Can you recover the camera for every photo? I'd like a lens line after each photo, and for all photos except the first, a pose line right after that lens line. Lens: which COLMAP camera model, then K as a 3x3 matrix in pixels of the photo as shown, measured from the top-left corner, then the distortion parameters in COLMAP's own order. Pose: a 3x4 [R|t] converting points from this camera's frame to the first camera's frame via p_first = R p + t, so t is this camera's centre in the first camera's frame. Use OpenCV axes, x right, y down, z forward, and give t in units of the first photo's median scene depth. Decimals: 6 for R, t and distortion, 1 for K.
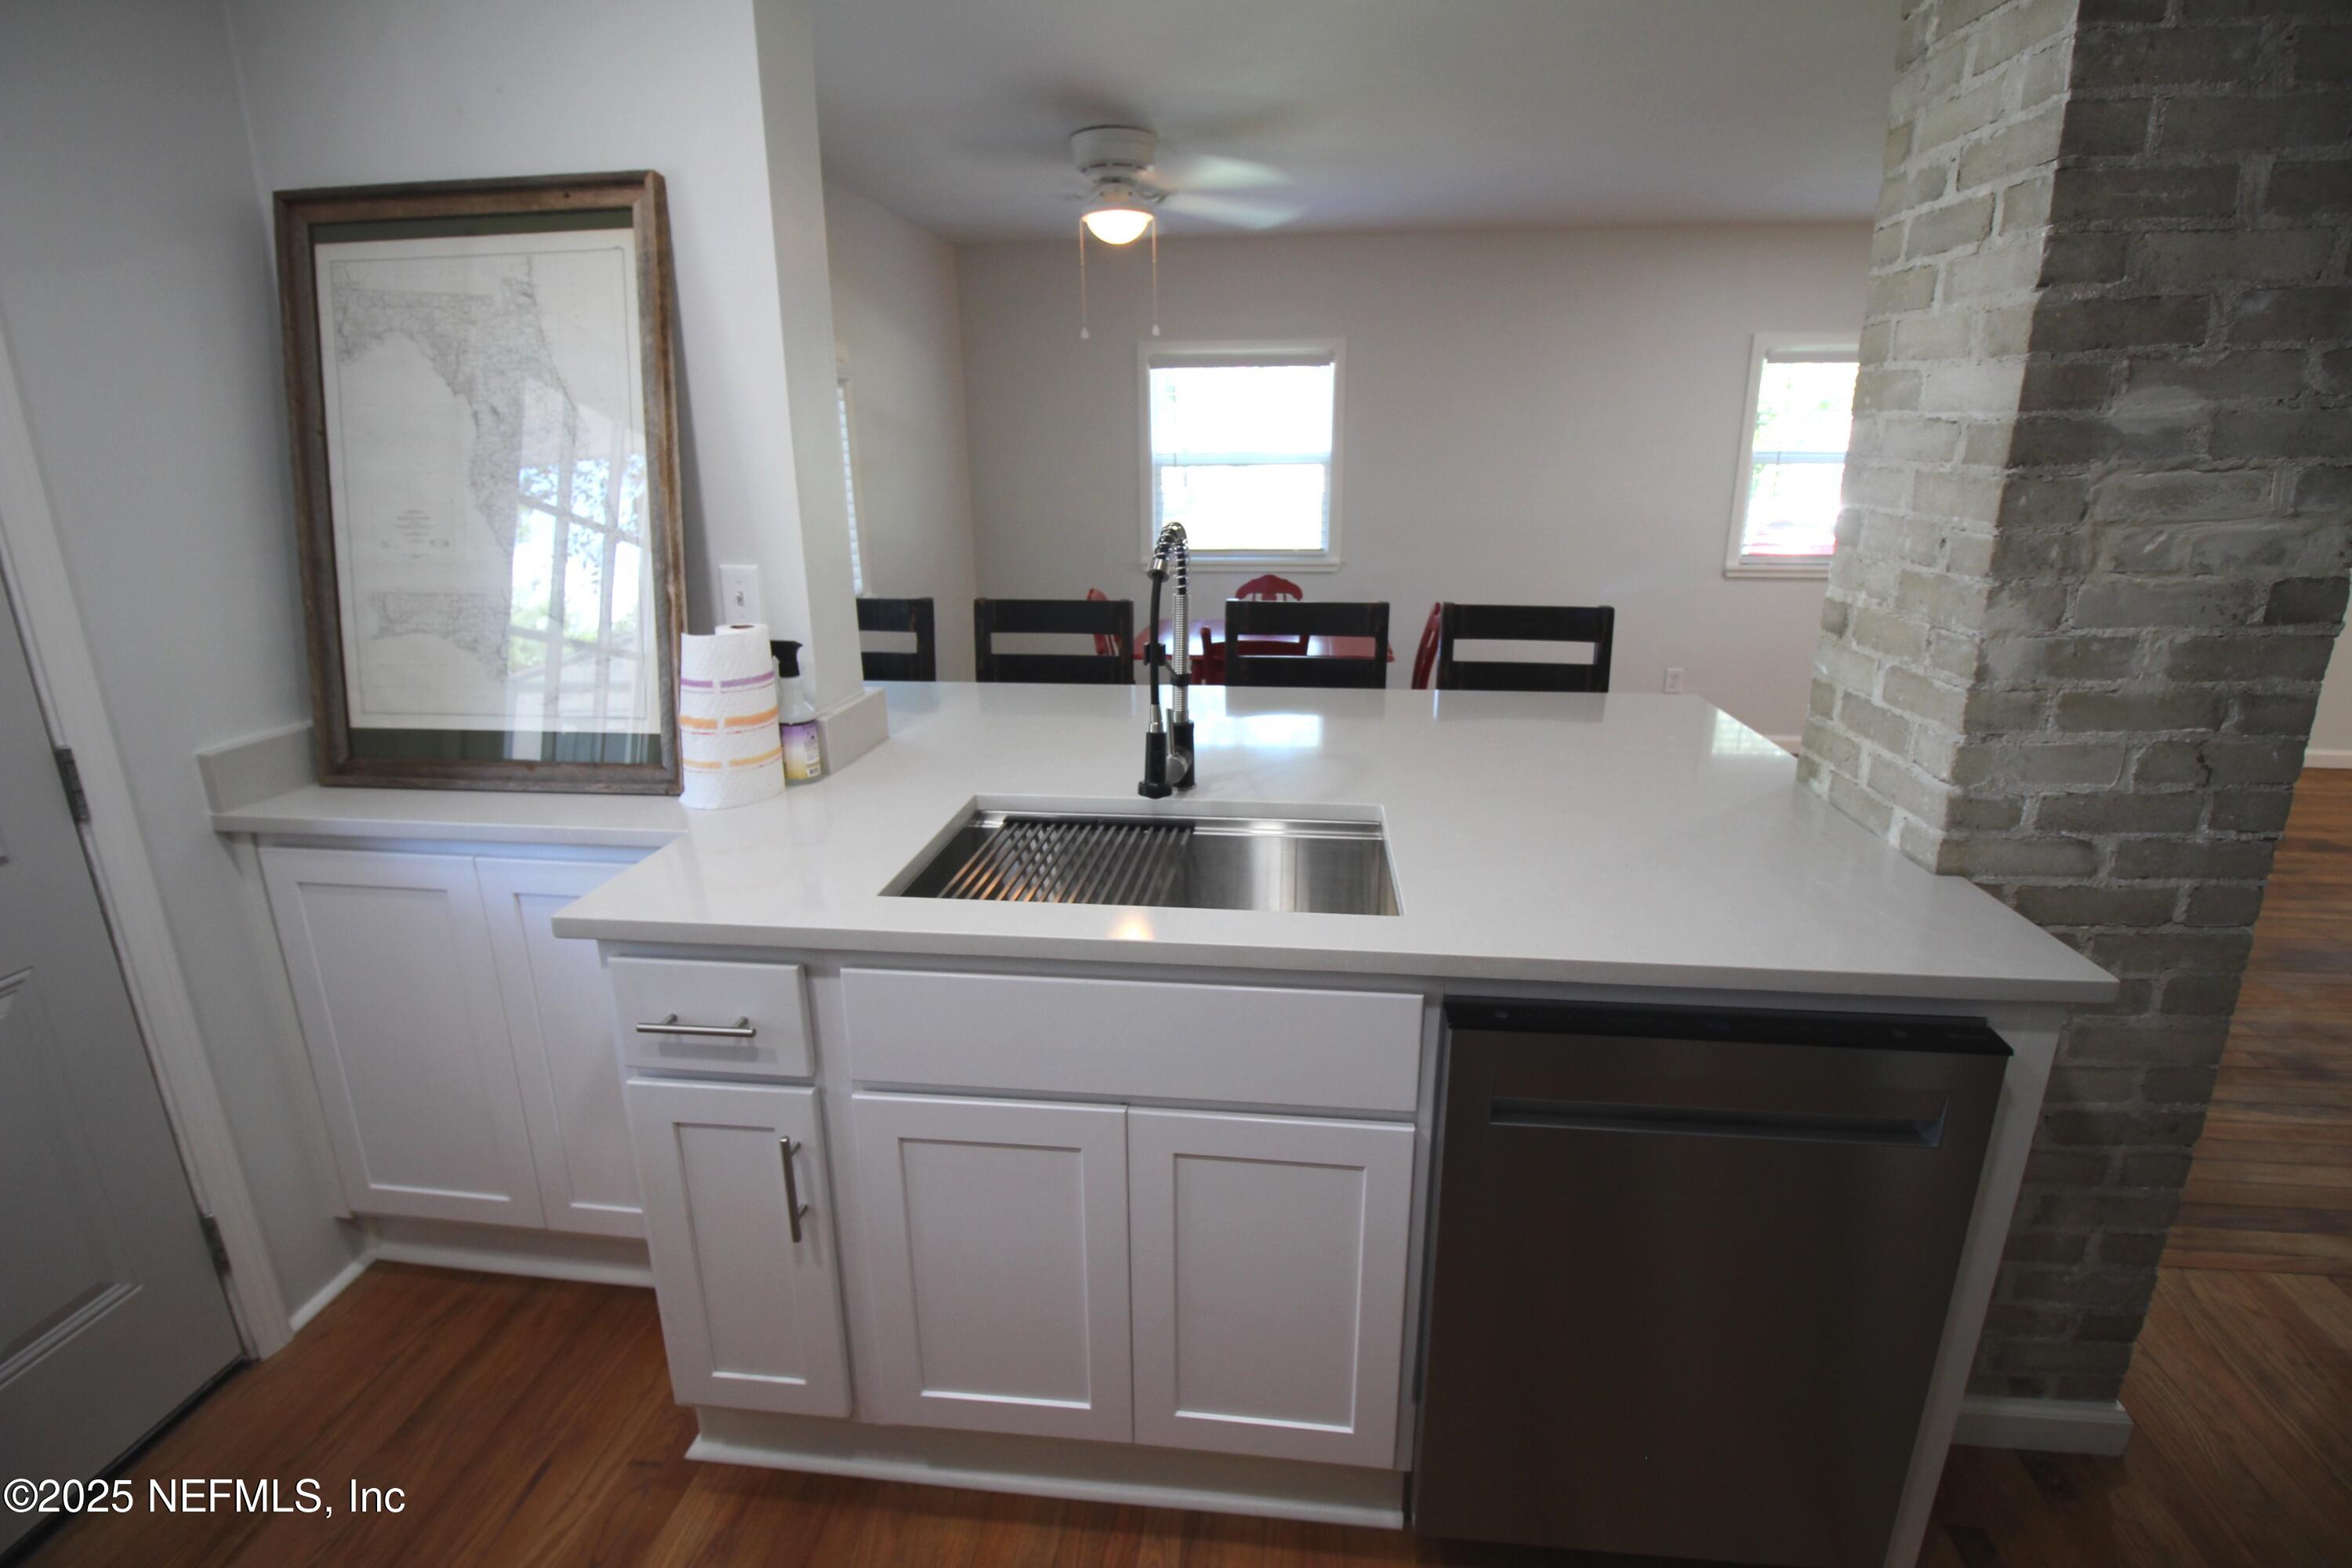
lens RADIAL K [[1091.5, 0, 1182.9], [0, 1091.5, 771.4], [0, 0, 1]] dist [-0.012846, -0.005756]
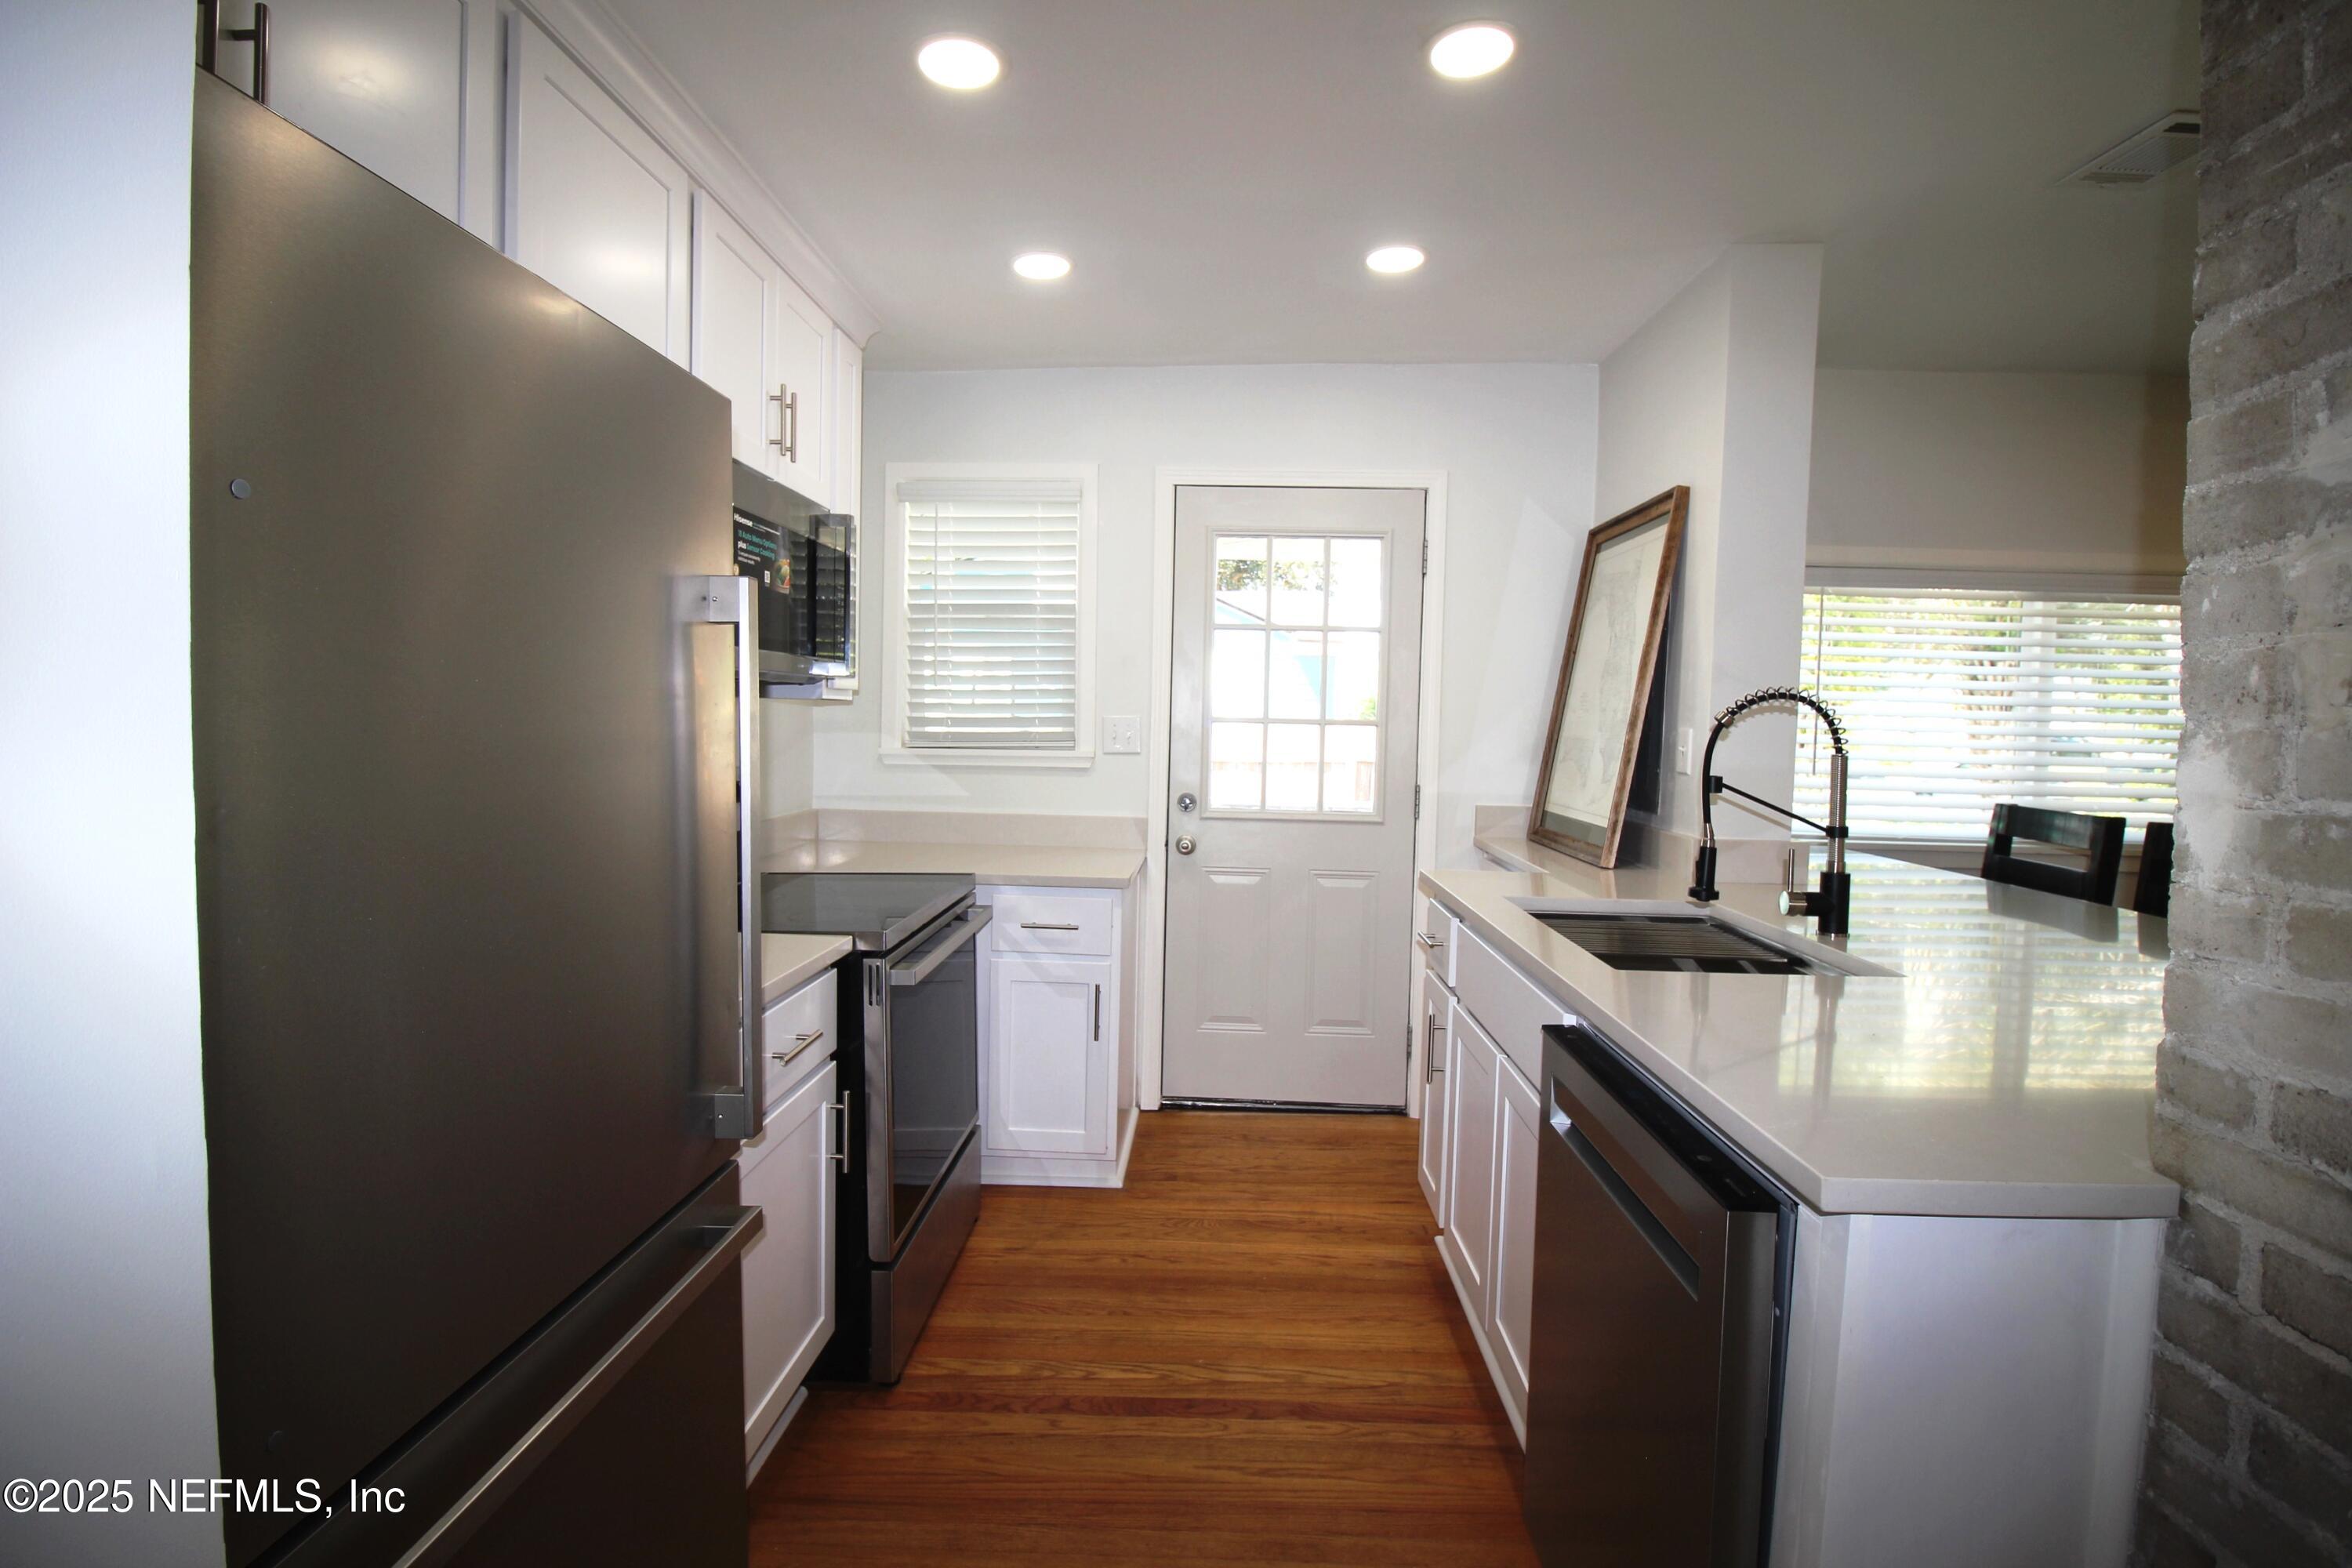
lens RADIAL K [[1091.5, 0, 1194.2], [0, 1091.5, 765.1], [0, 0, 1]] dist [-0.012846, -0.005756]
pose [[0.089912, 0.054908, -0.994435, 1.305649], [-0.297824, 0.954273, 0.025763, 0.018805], [0.950377, 0.293850, 0.102154, 0.323967]]
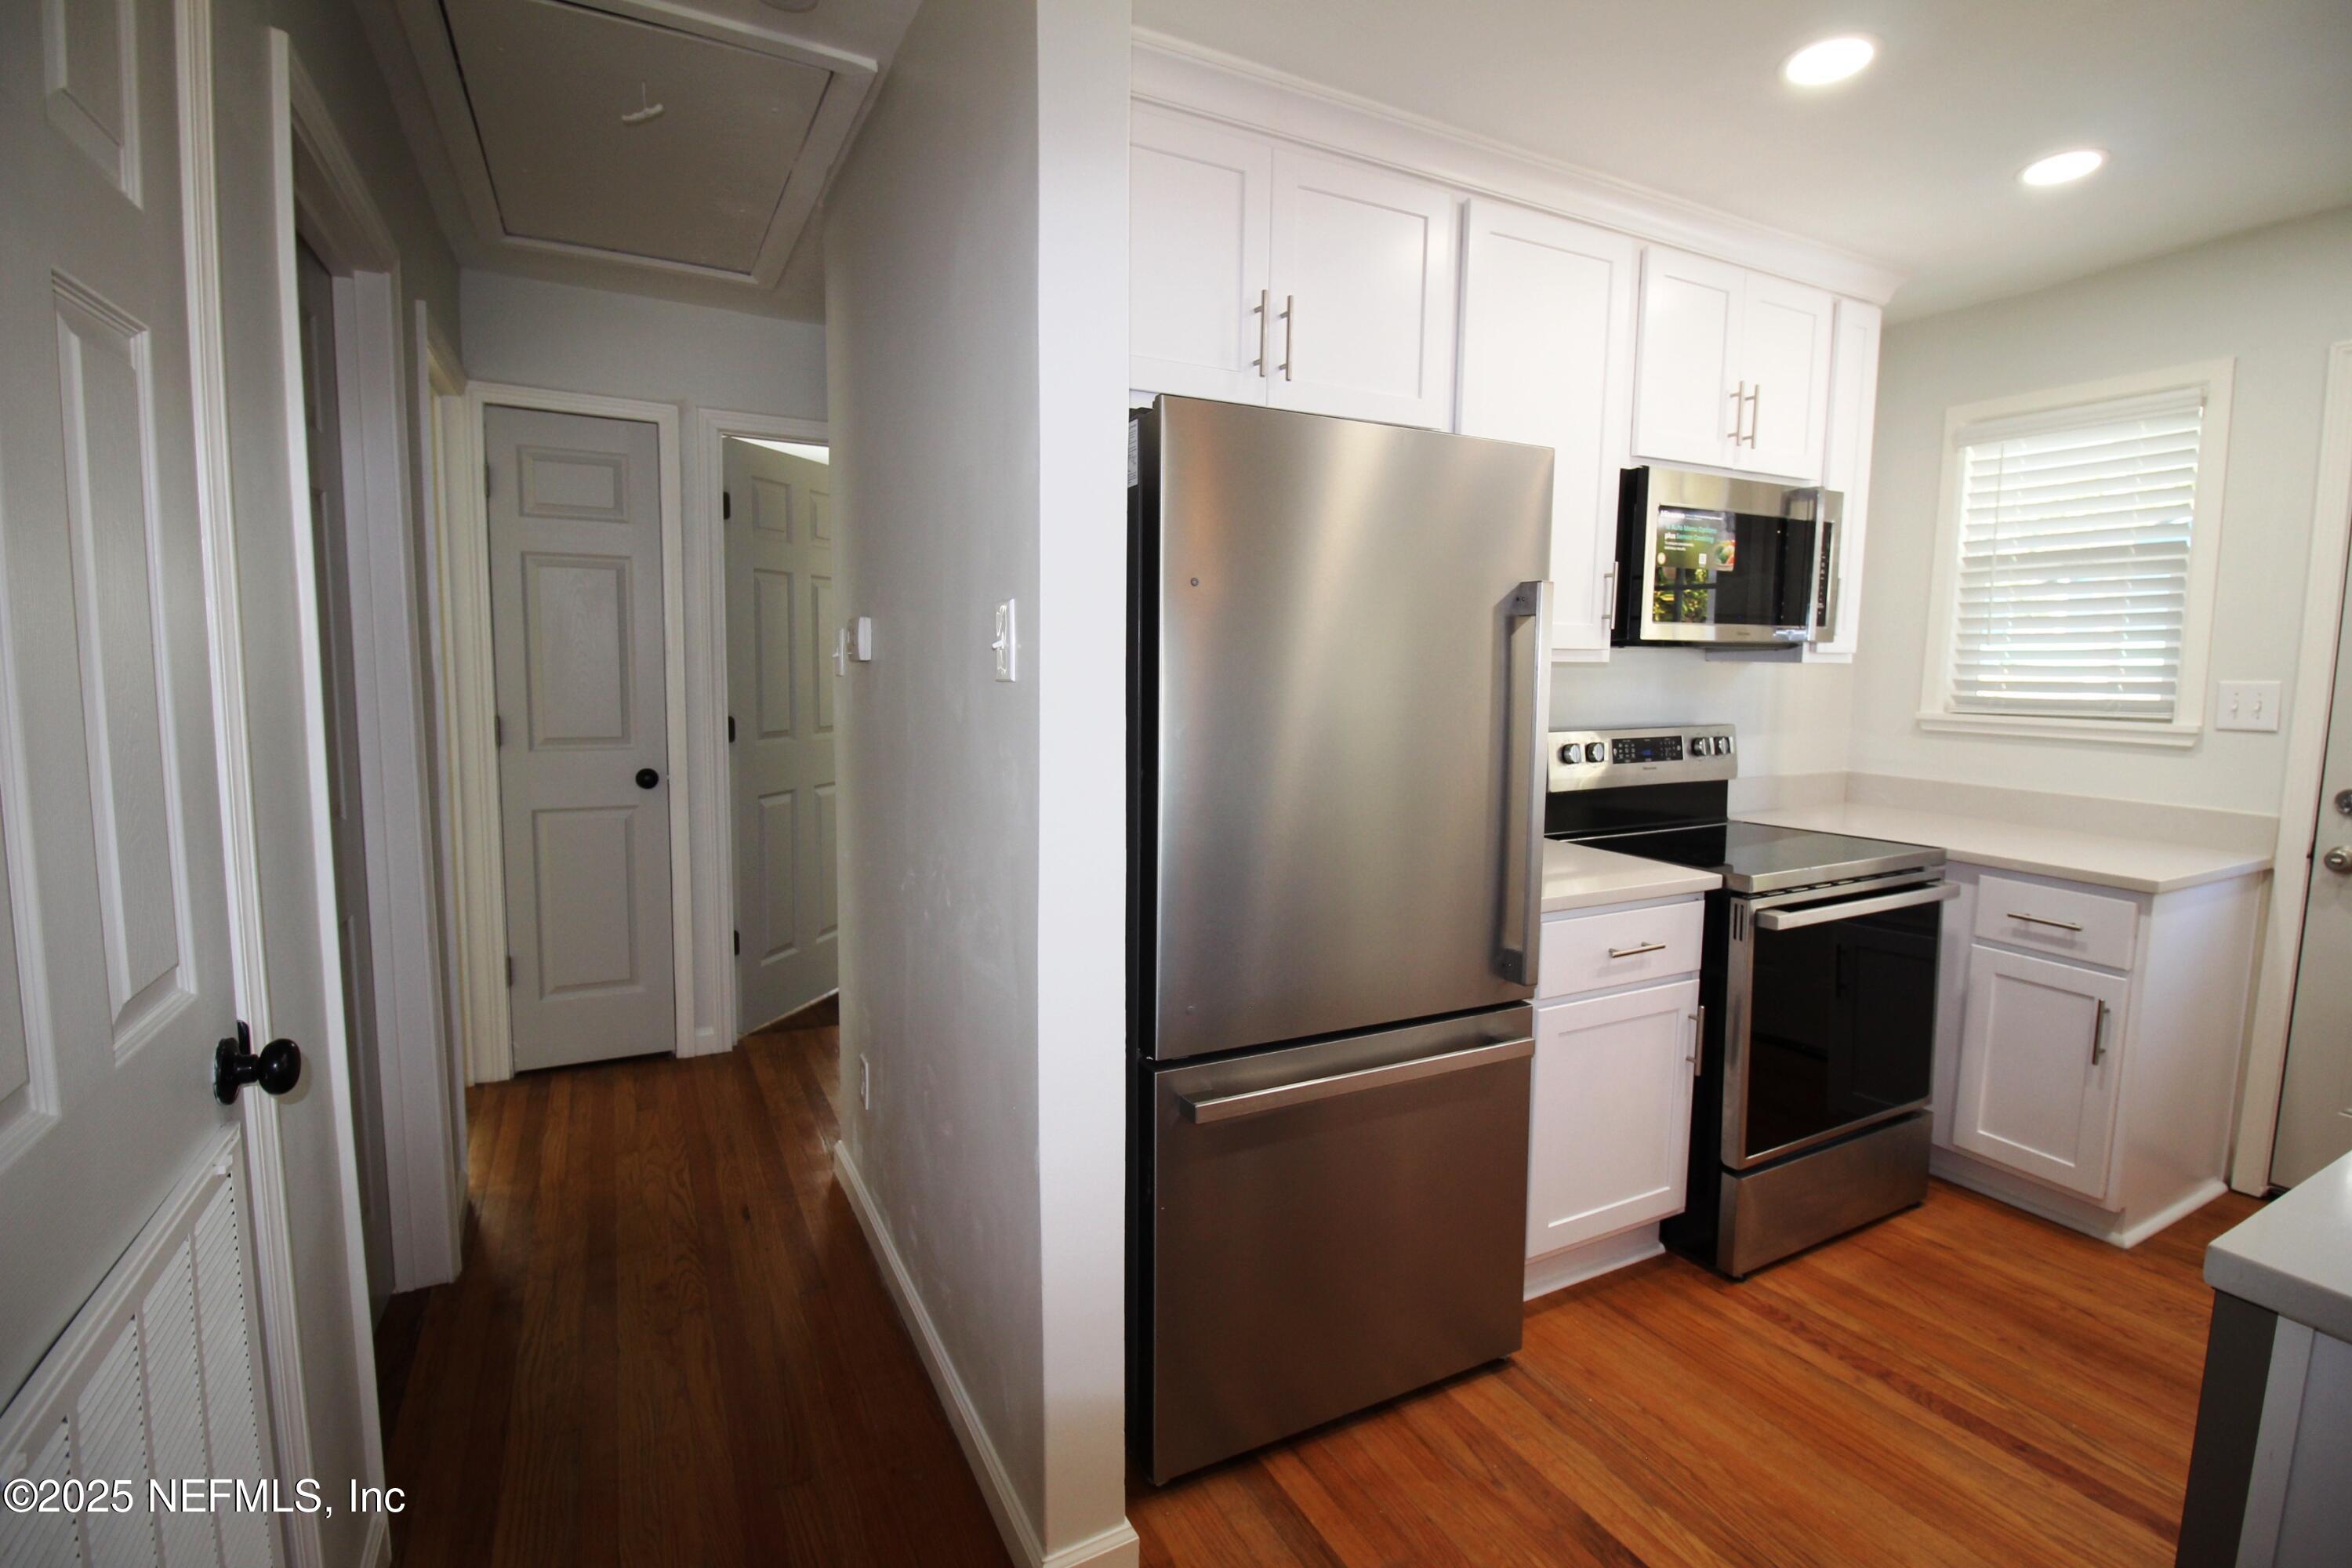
lens RADIAL K [[1091.5, 0, 1182.9], [0, 1091.5, 770.7], [0, 0, 1]] dist [-0.012846, -0.005756]
pose [[-0.819486, 0.061694, -0.569769, 1.434514], [-0.165201, 0.926558, 0.337933, -0.159580], [0.548773, 0.371057, -0.749109, 0.832748]]
